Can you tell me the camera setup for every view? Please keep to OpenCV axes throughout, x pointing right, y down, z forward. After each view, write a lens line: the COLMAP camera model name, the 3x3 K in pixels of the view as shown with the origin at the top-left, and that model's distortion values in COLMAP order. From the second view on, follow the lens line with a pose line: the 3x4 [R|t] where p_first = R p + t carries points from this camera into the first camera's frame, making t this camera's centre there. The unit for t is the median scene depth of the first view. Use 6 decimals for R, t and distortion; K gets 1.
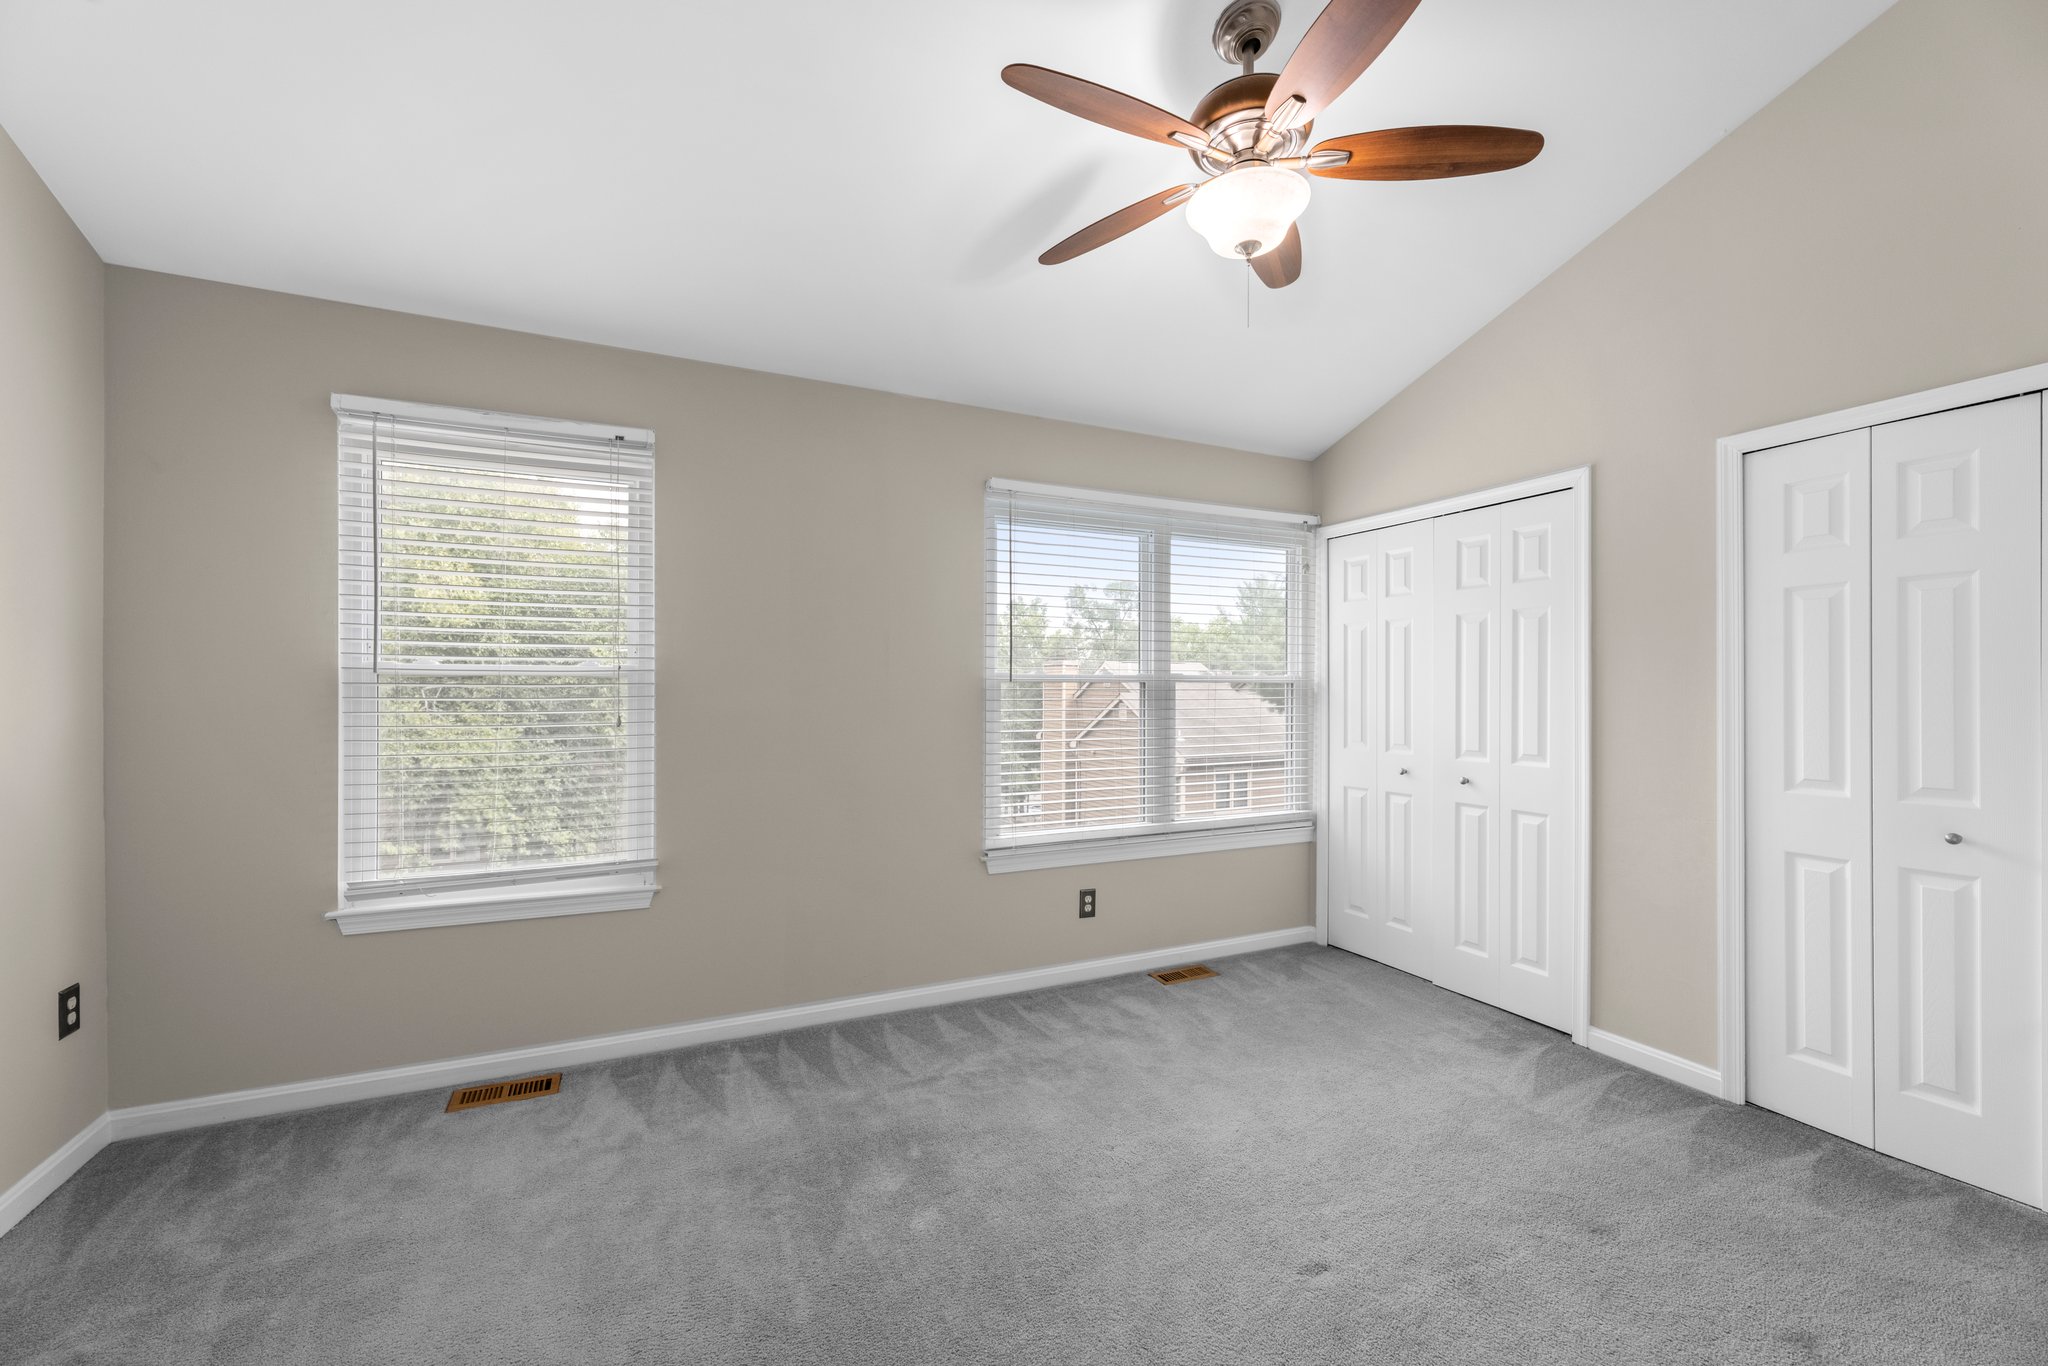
lens RADIAL K [[820.3, 0, 1014.0], [0, 820.3, 694.5], [0, 0, 1]] dist [0.002740, 0.000161]
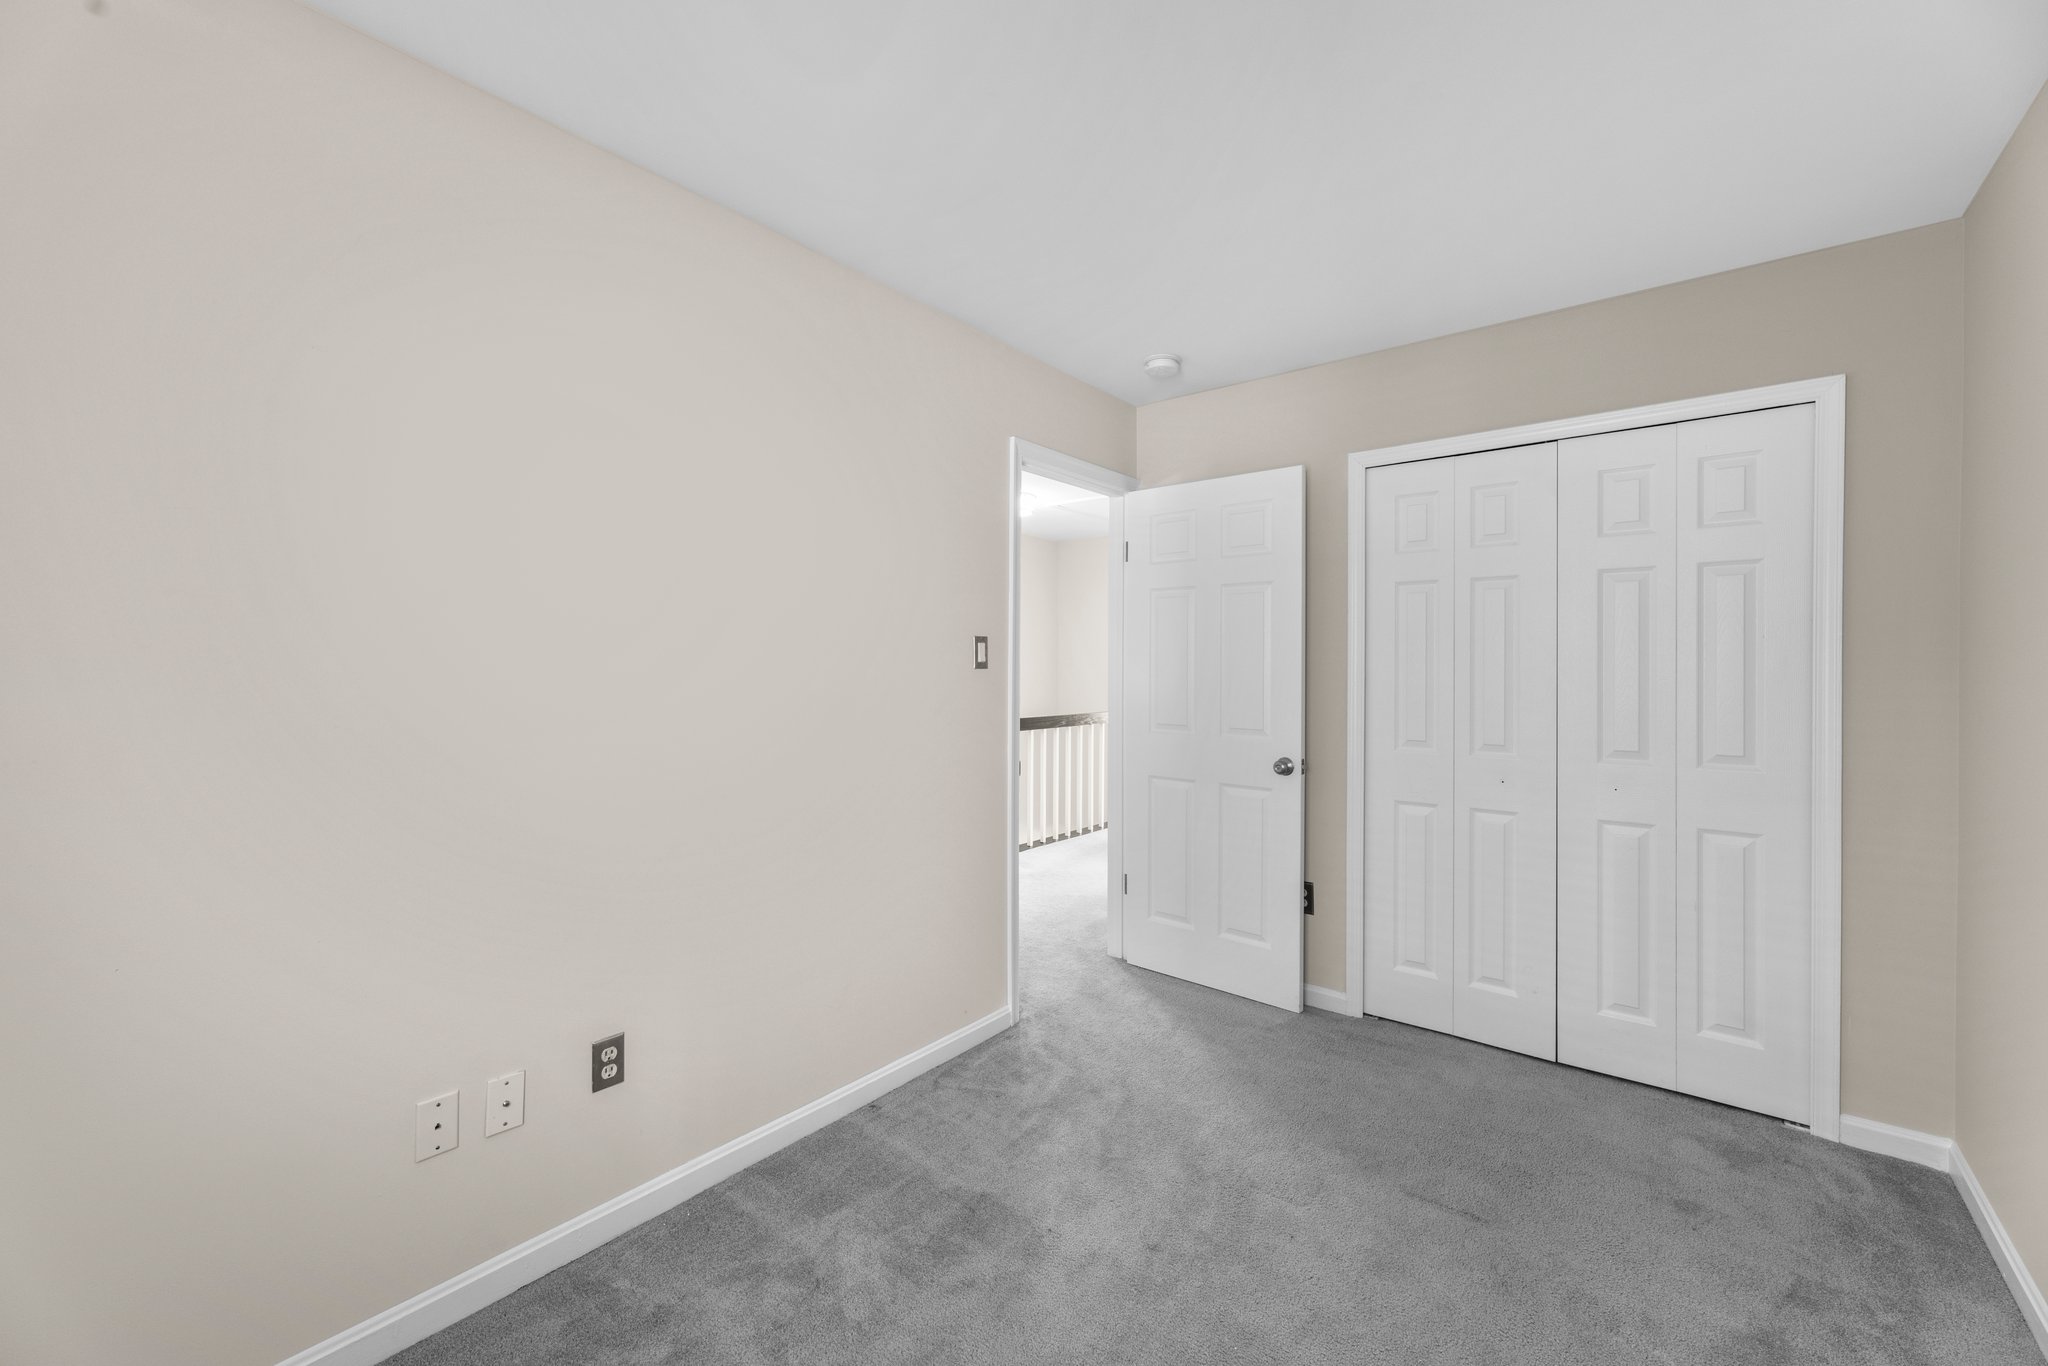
lens RADIAL K [[820.3, 0, 1036.6], [0, 820.3, 671.8], [0, 0, 1]] dist [0.002740, 0.000161]
pose [[0.890930, -0.005668, 0.454106, -0.214191], [0.006658, 0.999978, -0.000581, -0.005899], [-0.454093, 0.003541, 0.890947, 0.468632]]
